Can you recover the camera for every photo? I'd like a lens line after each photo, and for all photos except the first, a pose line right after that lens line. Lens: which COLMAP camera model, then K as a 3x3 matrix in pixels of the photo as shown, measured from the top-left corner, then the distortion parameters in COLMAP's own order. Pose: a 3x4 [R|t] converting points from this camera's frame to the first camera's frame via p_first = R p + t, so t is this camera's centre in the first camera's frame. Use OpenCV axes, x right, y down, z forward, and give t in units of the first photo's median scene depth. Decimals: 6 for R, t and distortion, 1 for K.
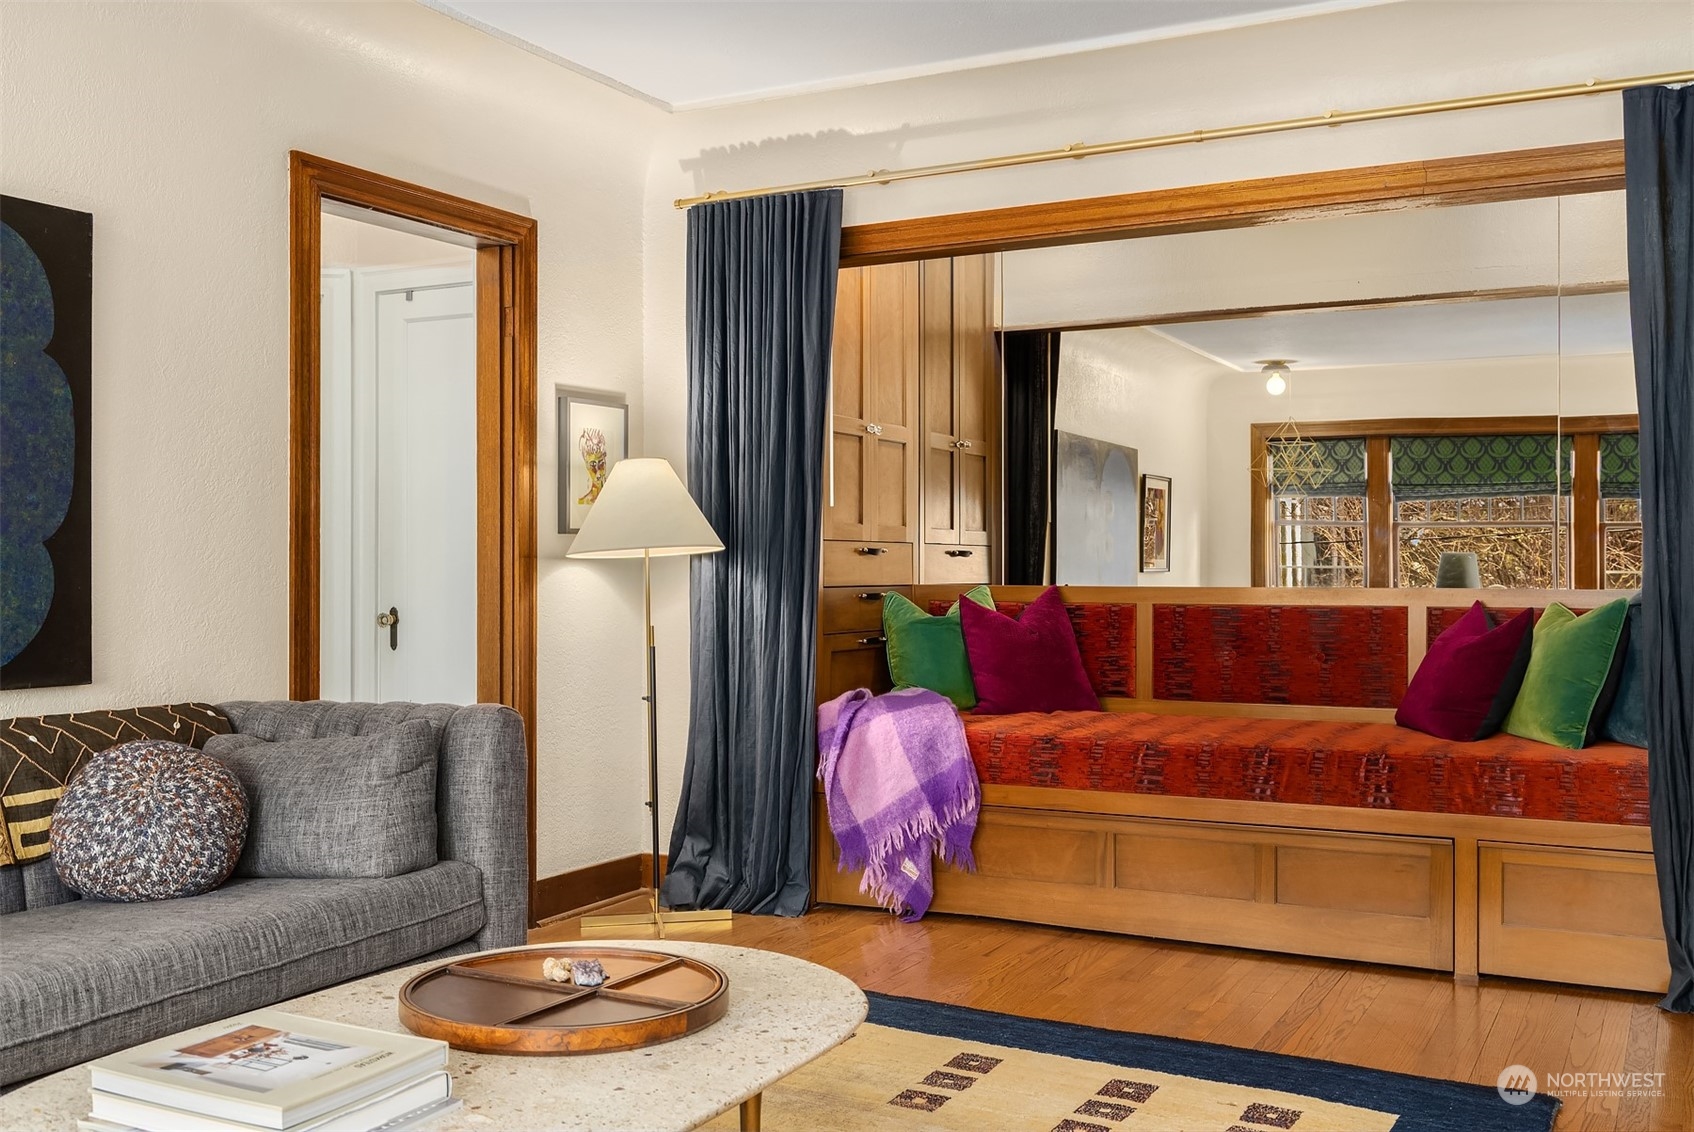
lens RADIAL K [[1708.2, 0, 839.7], [0, 1708.2, 620.0], [0, 0, 1]] dist [0.018563, 0.017198]
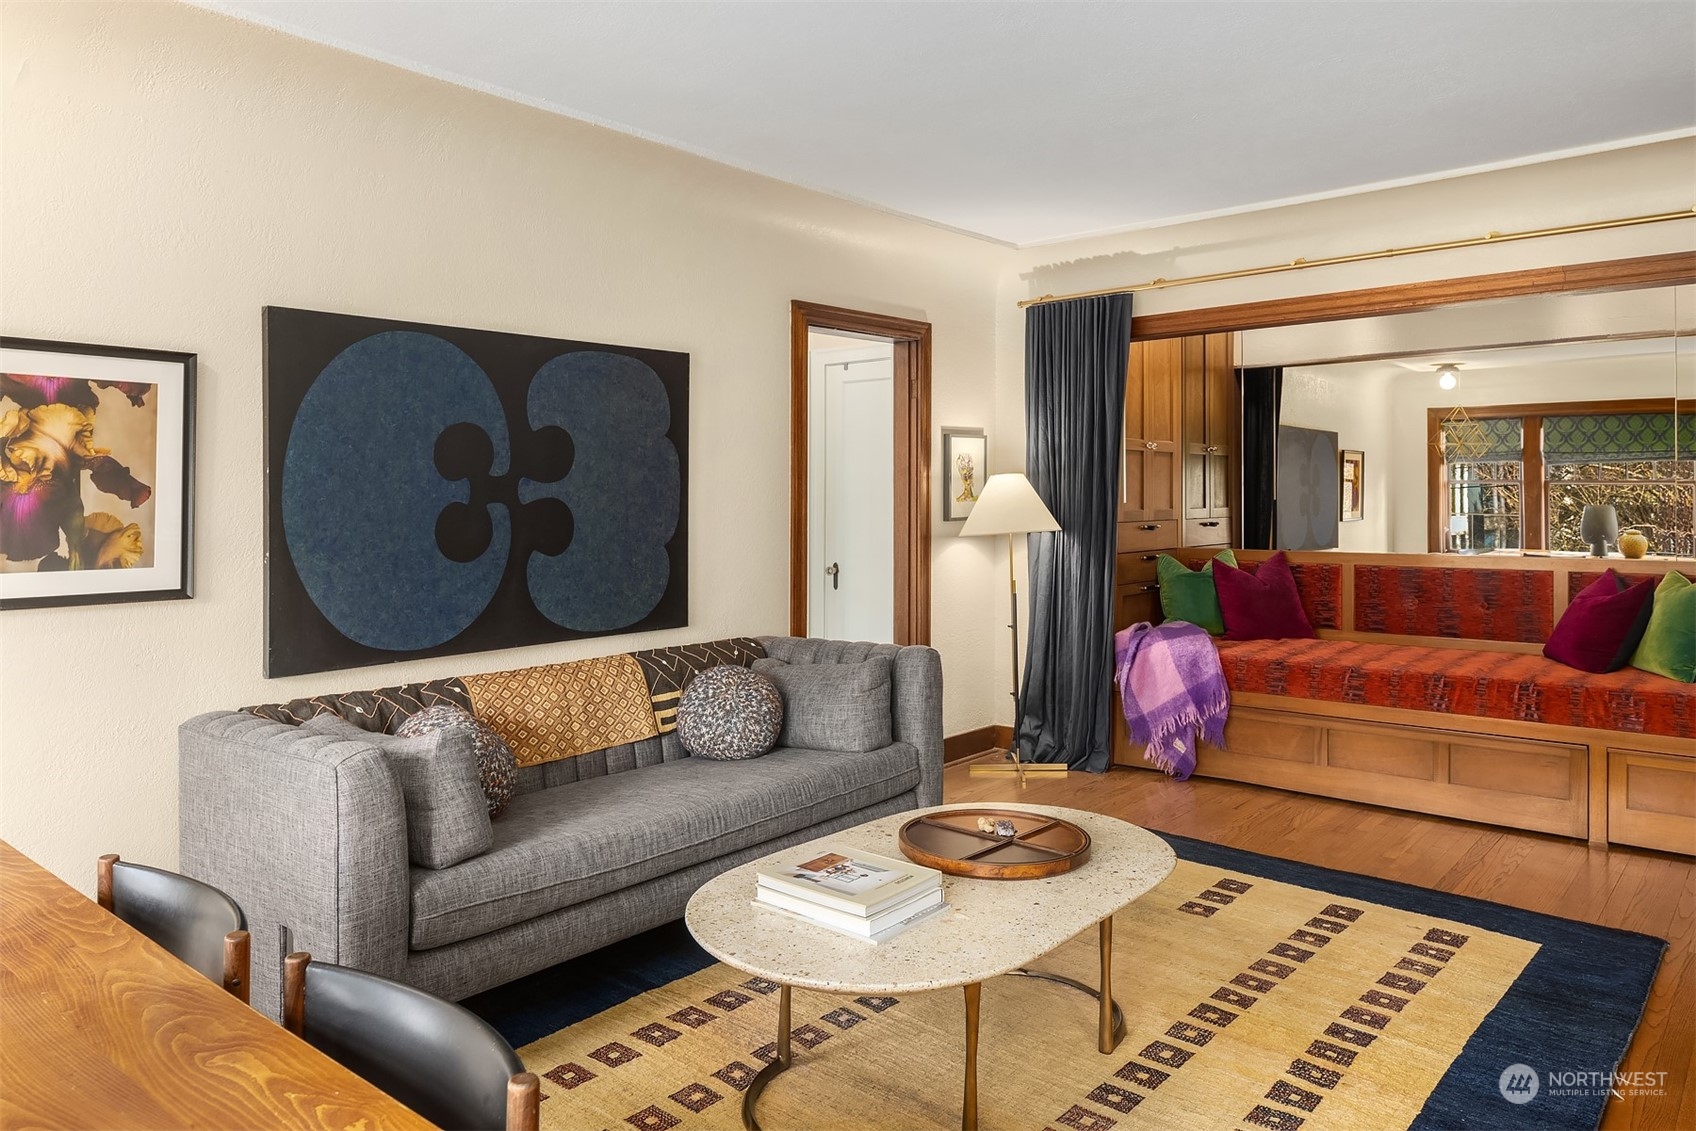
lens RADIAL K [[1205.6, 0, 792.5], [0, 1205.6, 524.3], [0, 0, 1]] dist [-0.001371, 0.001257]
pose [[0.969494, -0.000601, -0.245116, -0.030537], [0.000269, 0.999999, -0.001390, -0.049638], [0.245117, 0.001282, 0.969493, -0.112718]]
